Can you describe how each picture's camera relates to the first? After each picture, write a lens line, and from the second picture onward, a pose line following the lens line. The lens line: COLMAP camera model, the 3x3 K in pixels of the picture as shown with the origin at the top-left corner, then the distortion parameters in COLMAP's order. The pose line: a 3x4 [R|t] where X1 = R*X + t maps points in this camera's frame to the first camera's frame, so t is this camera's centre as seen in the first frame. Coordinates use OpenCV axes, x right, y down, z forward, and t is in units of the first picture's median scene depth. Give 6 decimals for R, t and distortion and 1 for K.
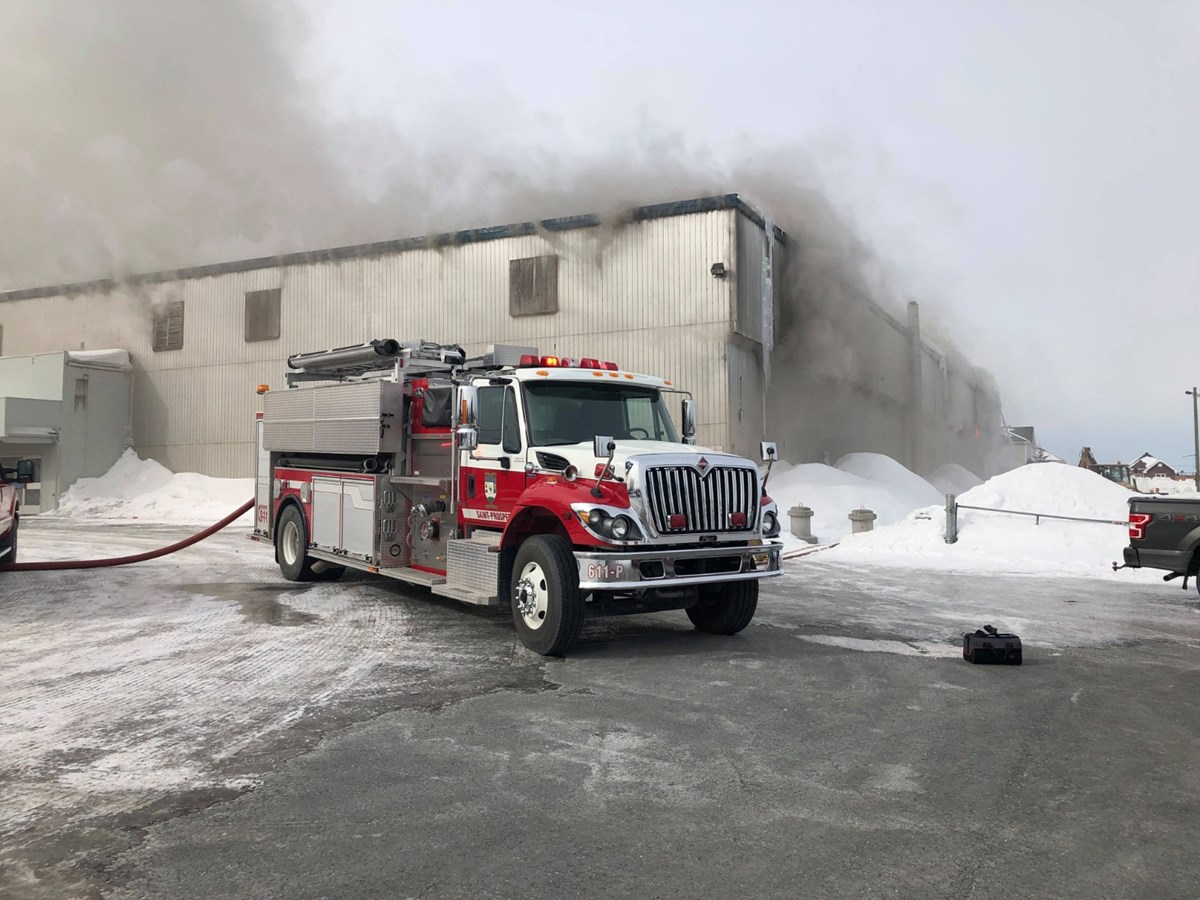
lens RADIAL K [[988.1, 0, 600.0], [0, 988.1, 450.0], [0, 0, 1]] dist [0.044424, -0.033275]
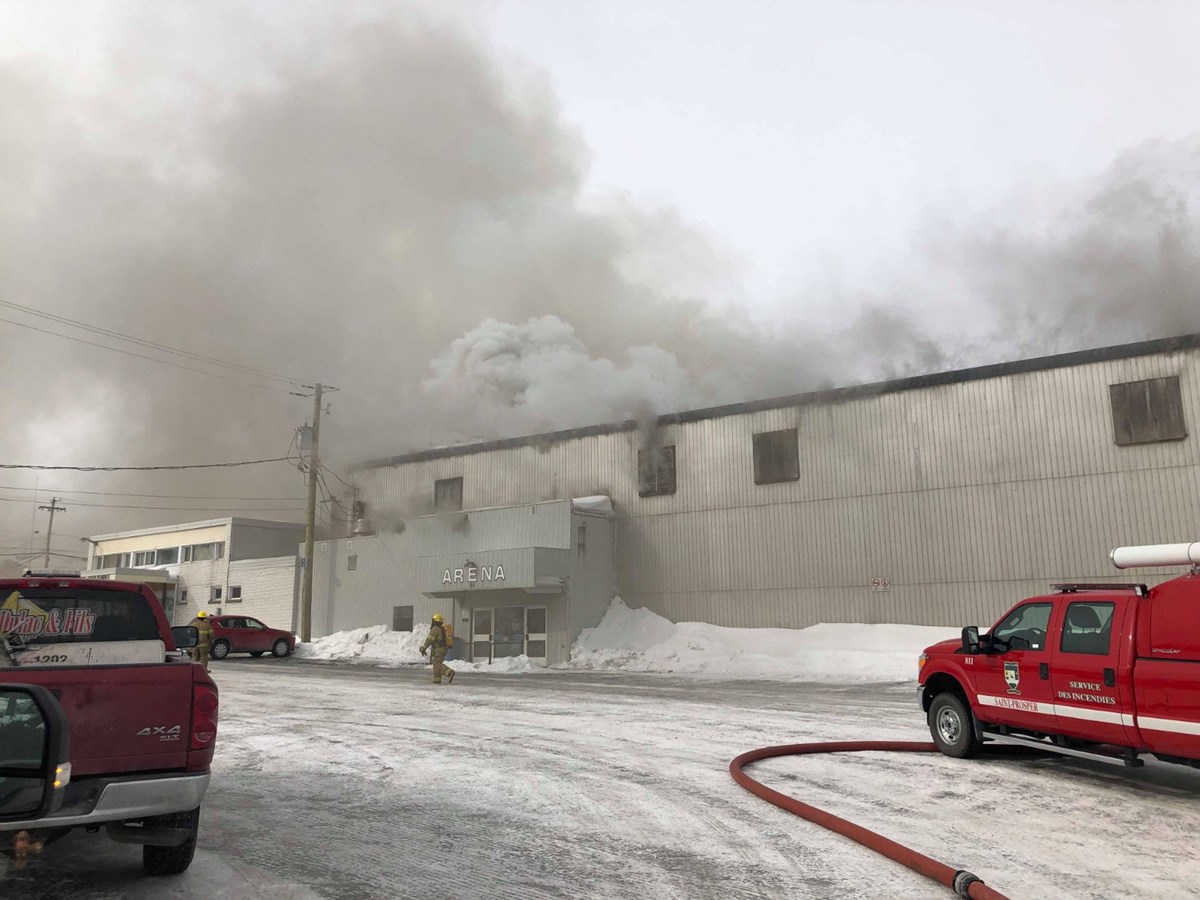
lens RADIAL K [[988.1, 0, 600.0], [0, 988.1, 450.0], [0, 0, 1]] dist [0.044424, -0.033275]
pose [[0.988857, -0.035807, -0.144501, -0.366054], [0.015234, 0.989887, -0.141038, -0.008048], [0.148089, 0.137265, 0.979402, 0.032297]]
